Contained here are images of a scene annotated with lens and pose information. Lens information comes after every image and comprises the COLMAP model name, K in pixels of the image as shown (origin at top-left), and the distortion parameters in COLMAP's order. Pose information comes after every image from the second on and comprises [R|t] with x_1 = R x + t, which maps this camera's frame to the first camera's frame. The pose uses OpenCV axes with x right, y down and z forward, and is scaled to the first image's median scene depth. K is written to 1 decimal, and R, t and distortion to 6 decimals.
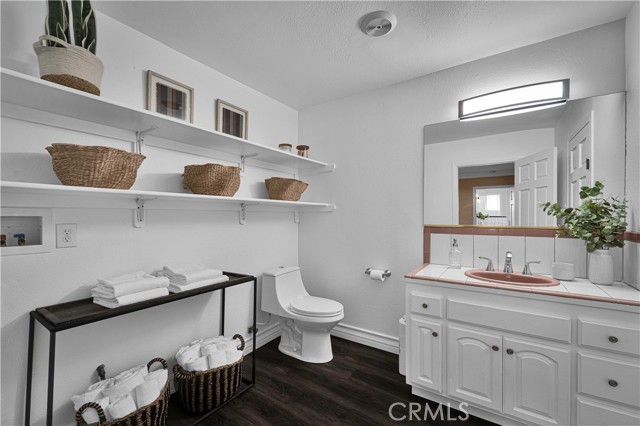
lens RADIAL K [[261.7, 0, 324.0], [0, 261.7, 212.9], [0, 0, 1]] dist [0.000888, -0.000607]
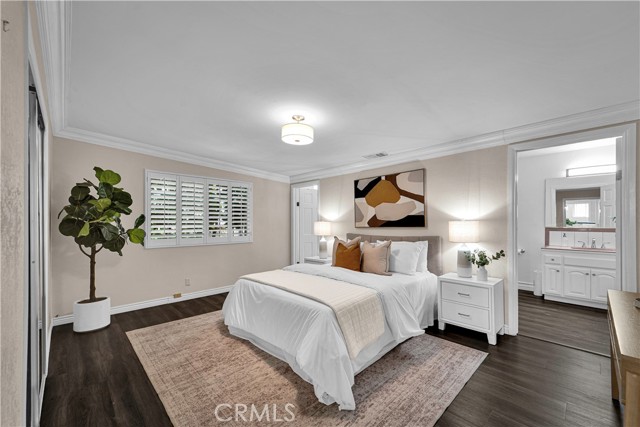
lens RADIAL K [[267.9, 0, 317.2], [0, 267.9, 218.7], [0, 0, 1]] dist [-0.001778, -0.000595]
pose [[0.980262, -0.005279, -0.197635, -1.061461], [0.006100, 0.999975, 0.003546, -0.040236], [0.197611, -0.004682, 0.980269, -1.562408]]
